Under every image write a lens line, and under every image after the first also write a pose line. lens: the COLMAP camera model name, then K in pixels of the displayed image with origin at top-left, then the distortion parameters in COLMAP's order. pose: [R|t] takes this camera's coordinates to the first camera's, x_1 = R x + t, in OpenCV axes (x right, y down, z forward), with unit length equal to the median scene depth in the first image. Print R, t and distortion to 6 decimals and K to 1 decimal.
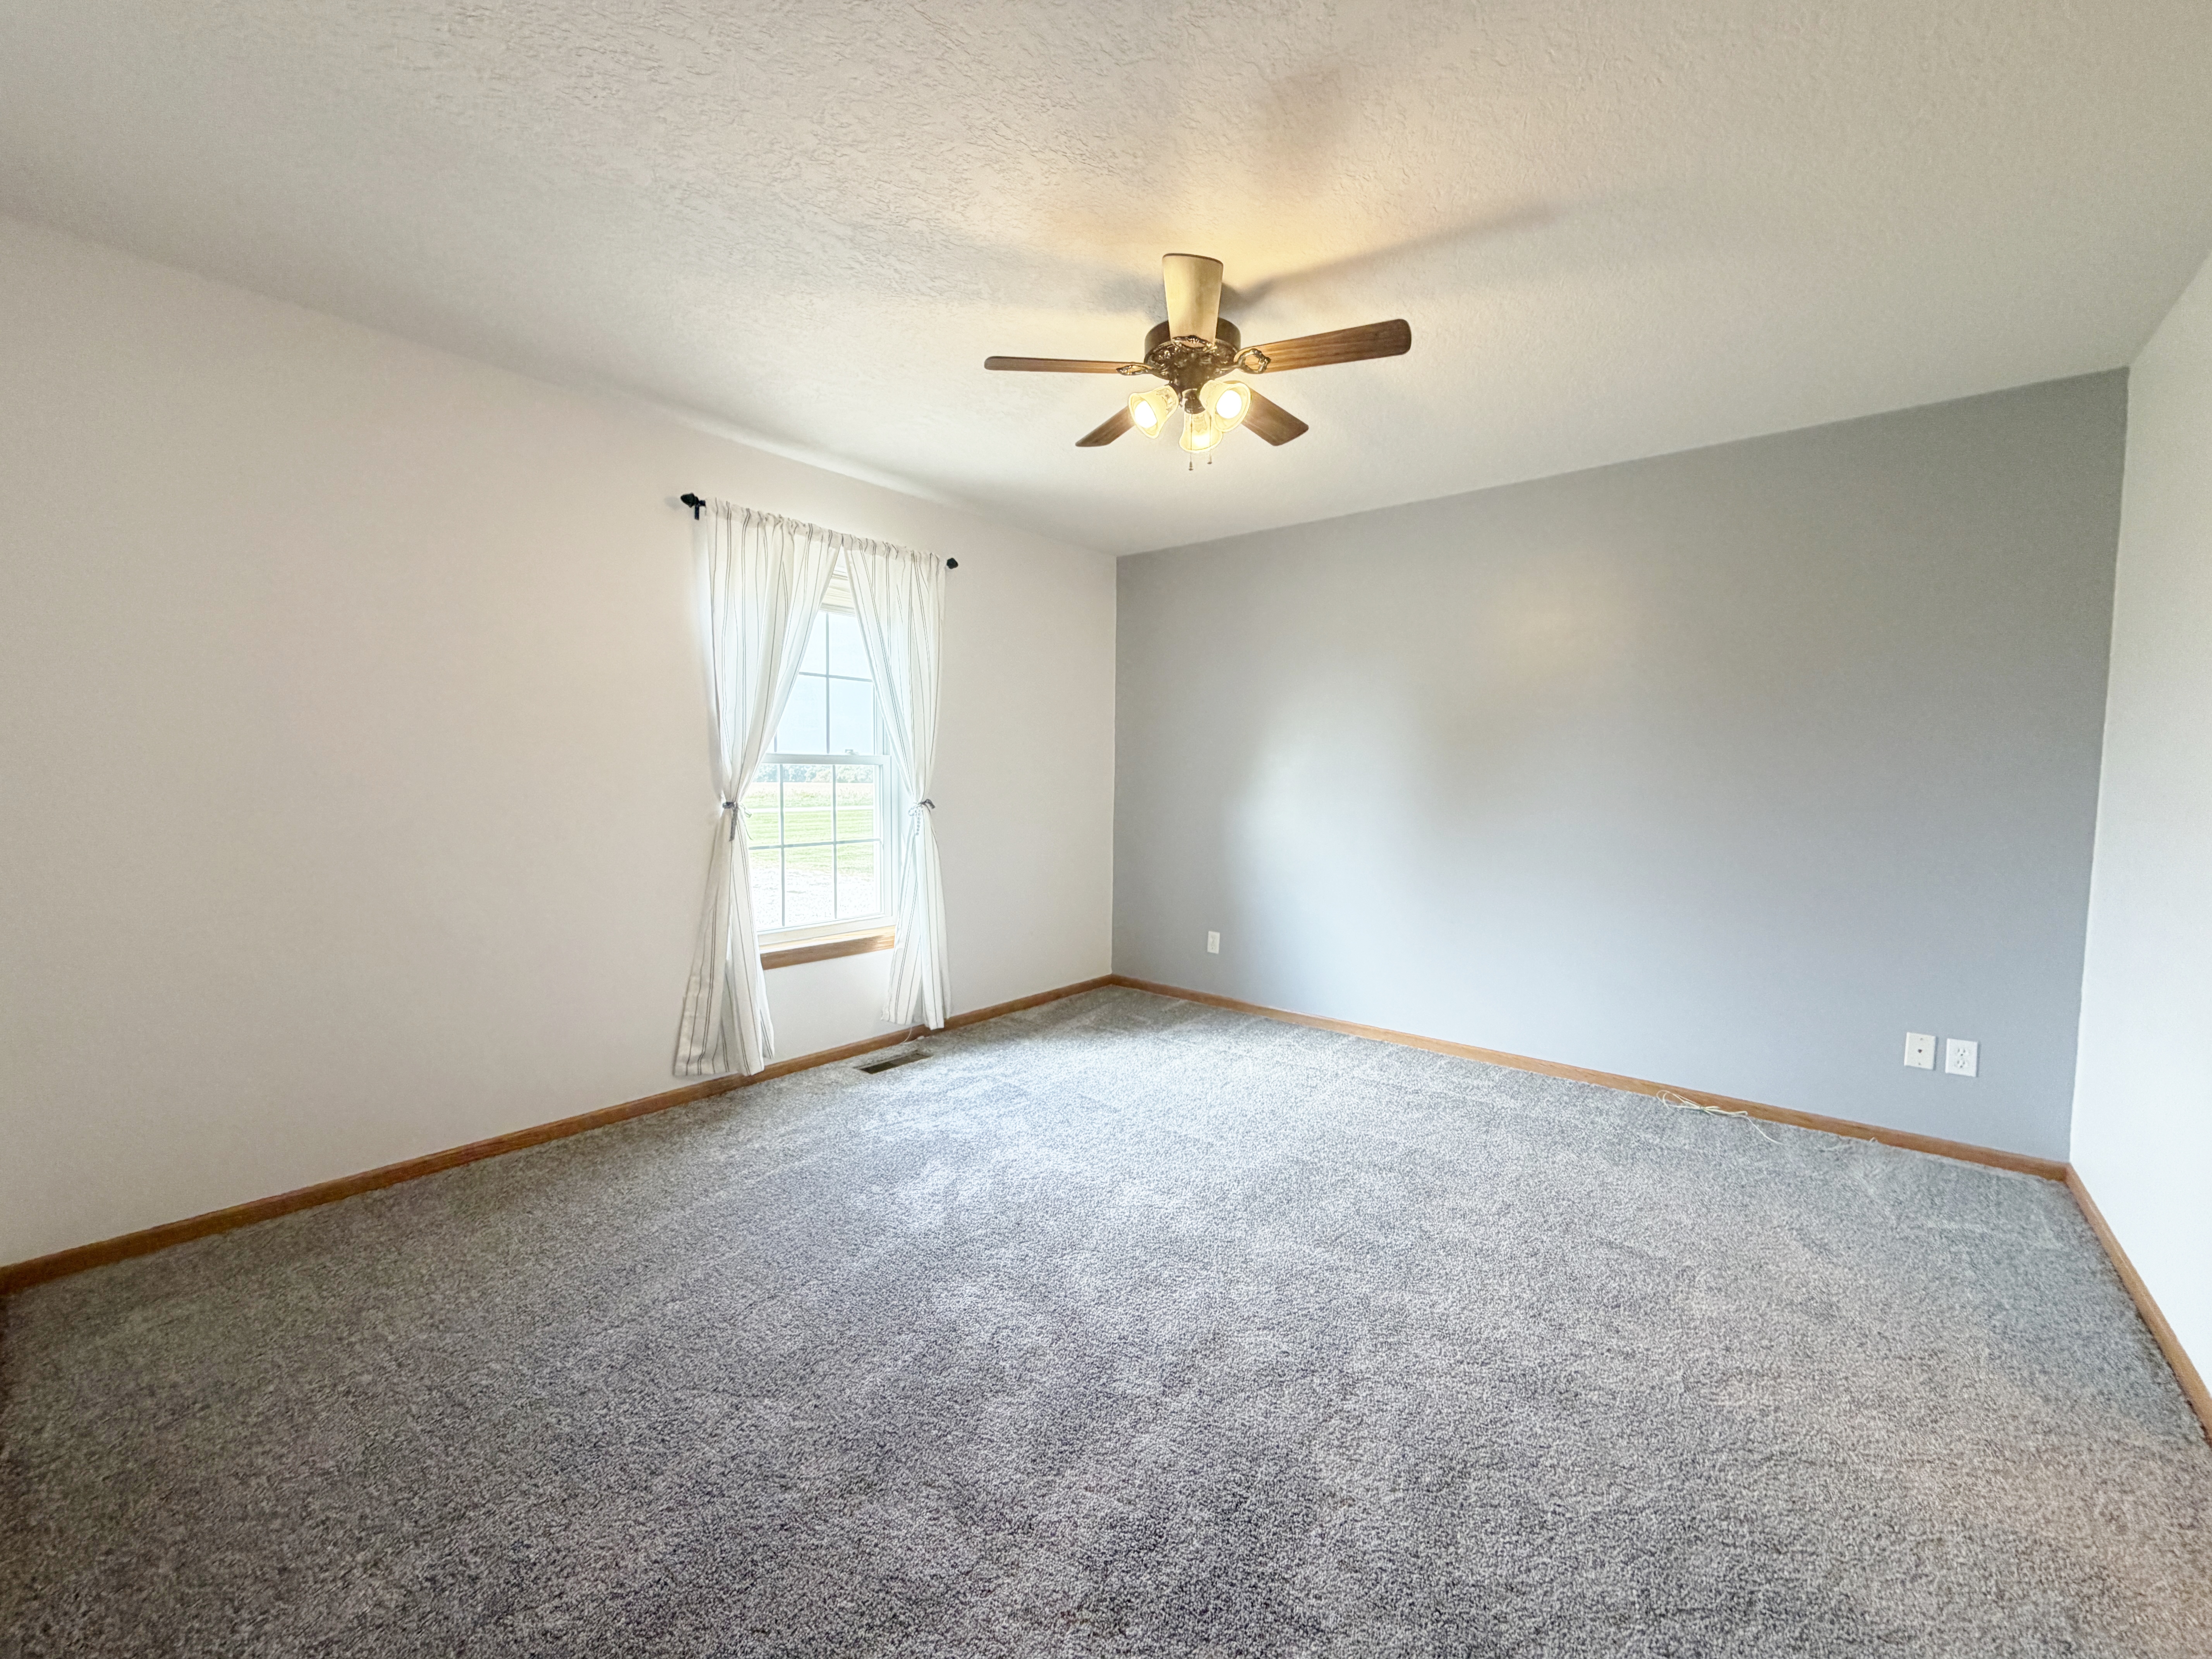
lens RADIAL K [[871.3, 0, 1091.8], [0, 871.3, 833.7], [0, 0, 1]] dist [-0.001583, 0.000696]
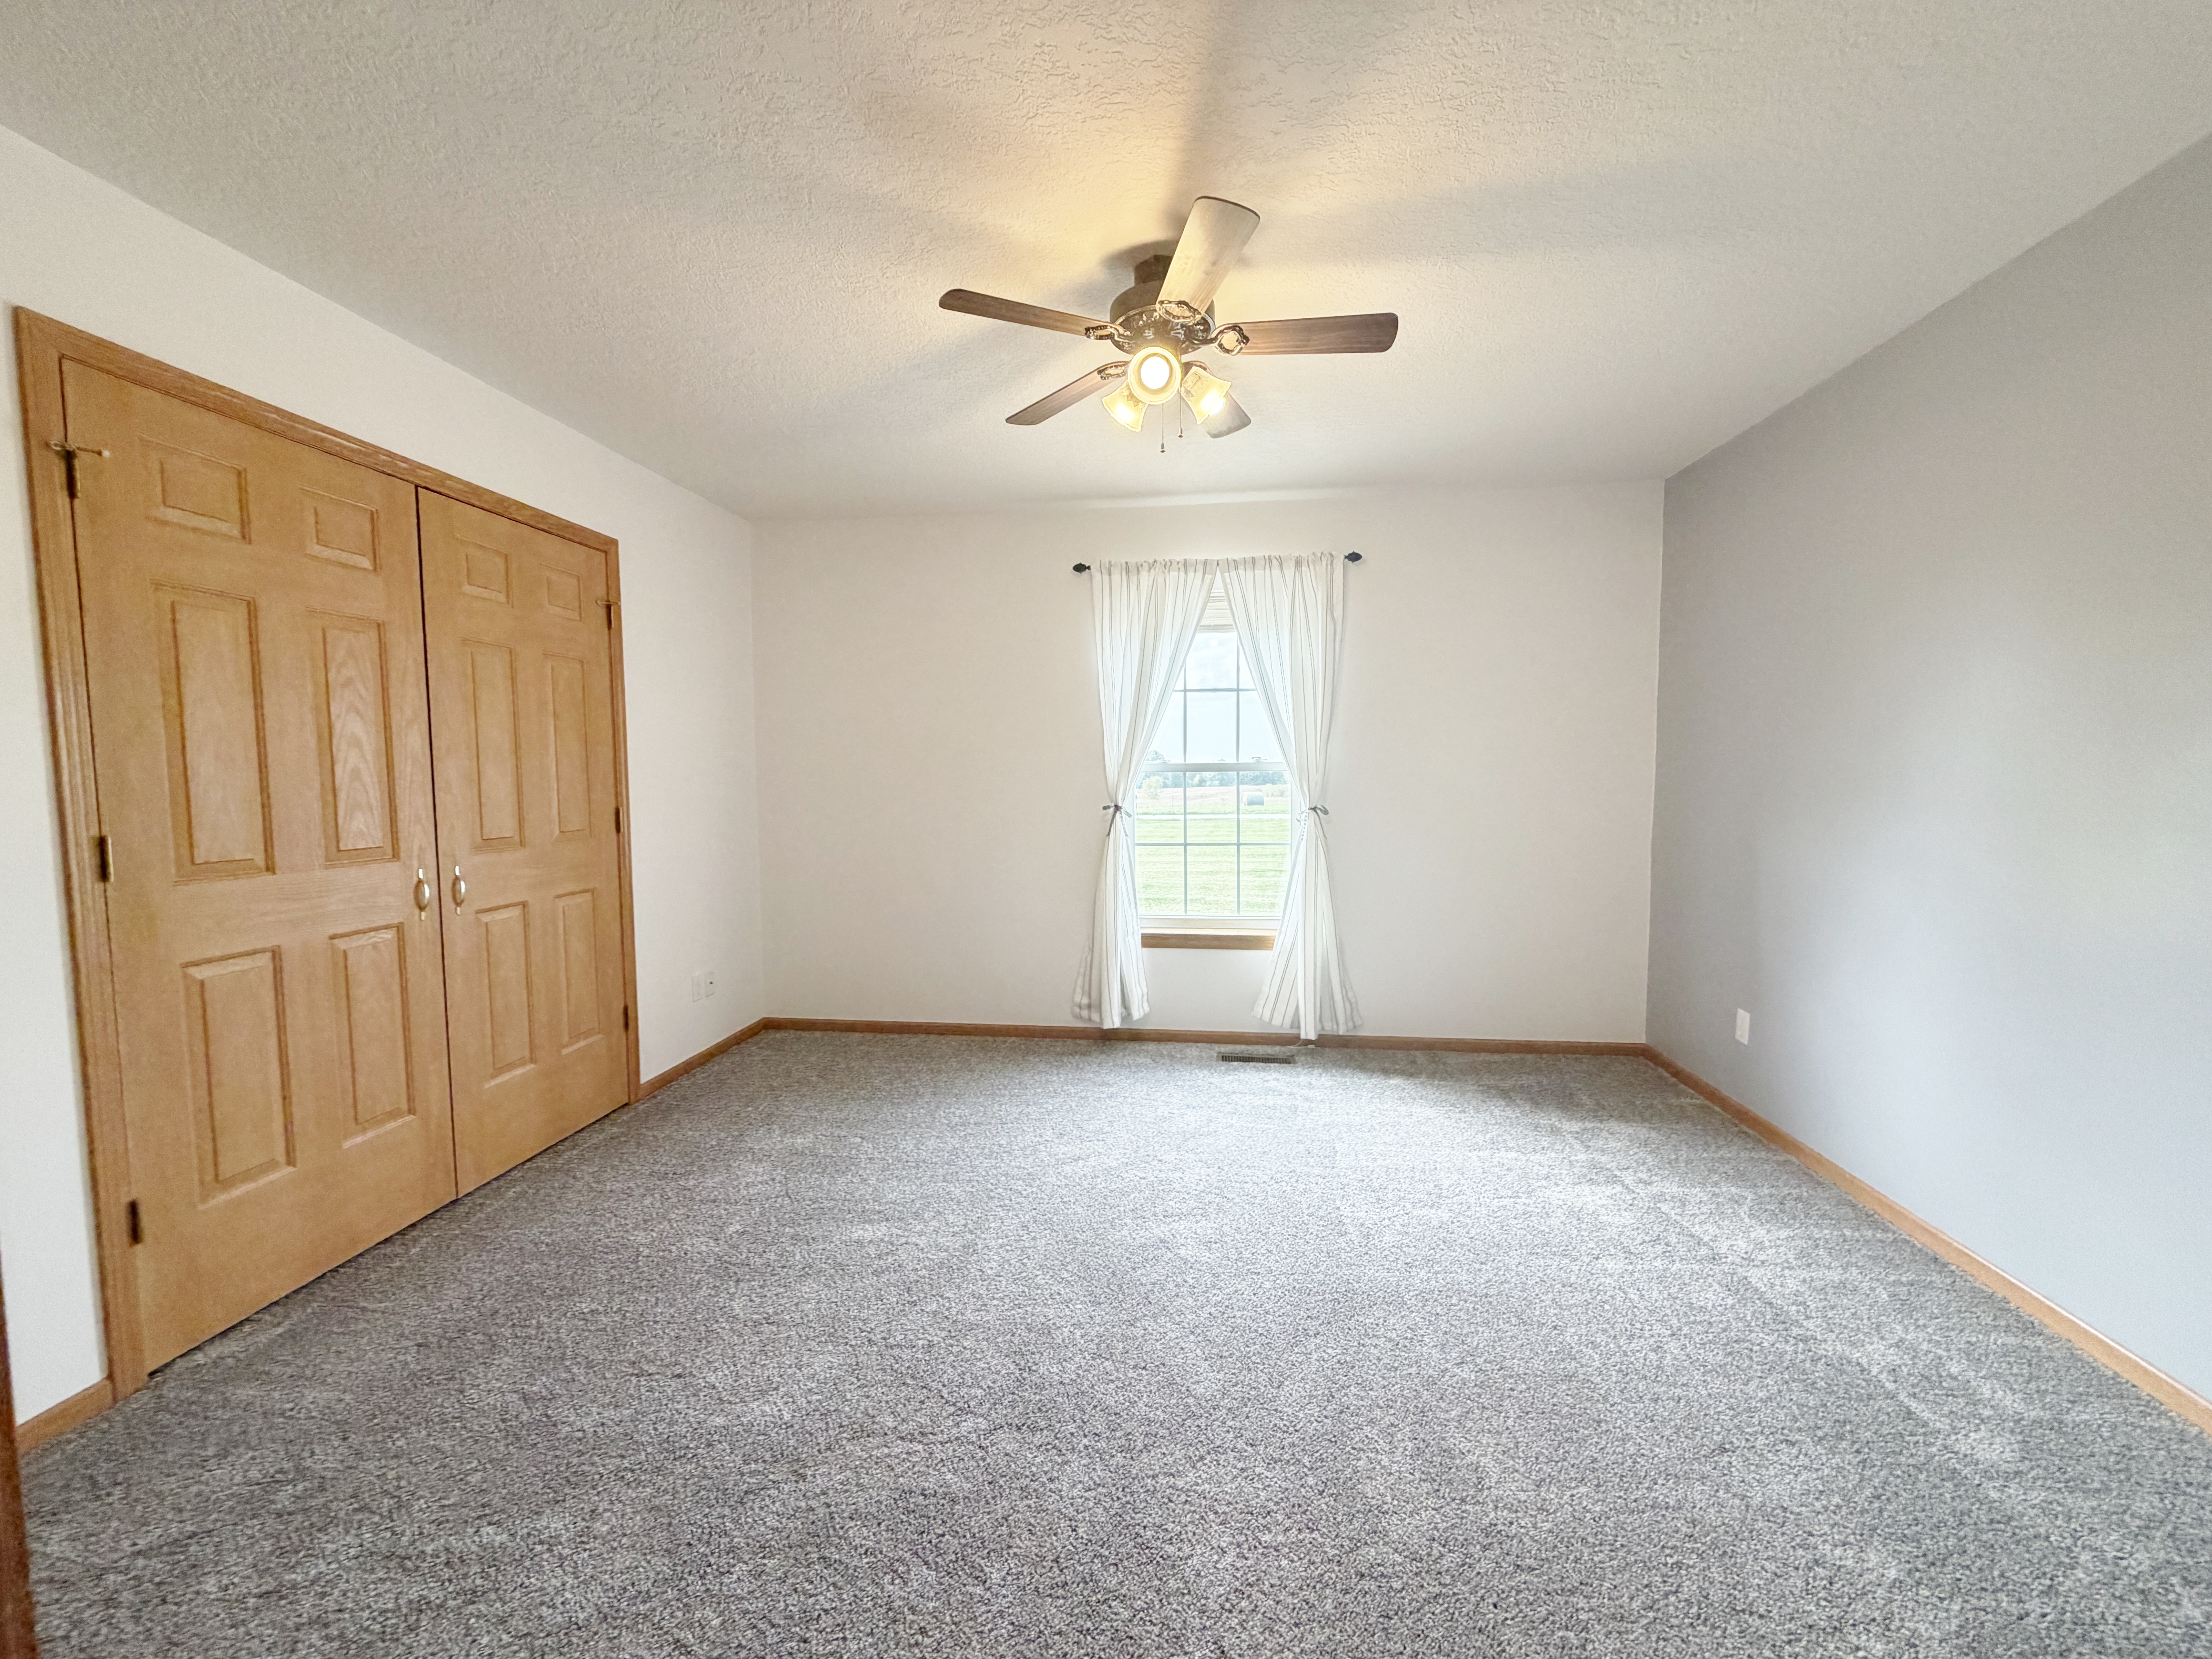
lens RADIAL K [[871.3, 0, 1101.0], [0, 871.3, 829.8], [0, 0, 1]] dist [-0.001583, 0.000696]
pose [[0.547832, 0.040362, -0.835614, 0.536828], [-0.043256, 0.998866, 0.019889, -0.021903], [0.835469, 0.025250, 0.548957, 0.280927]]
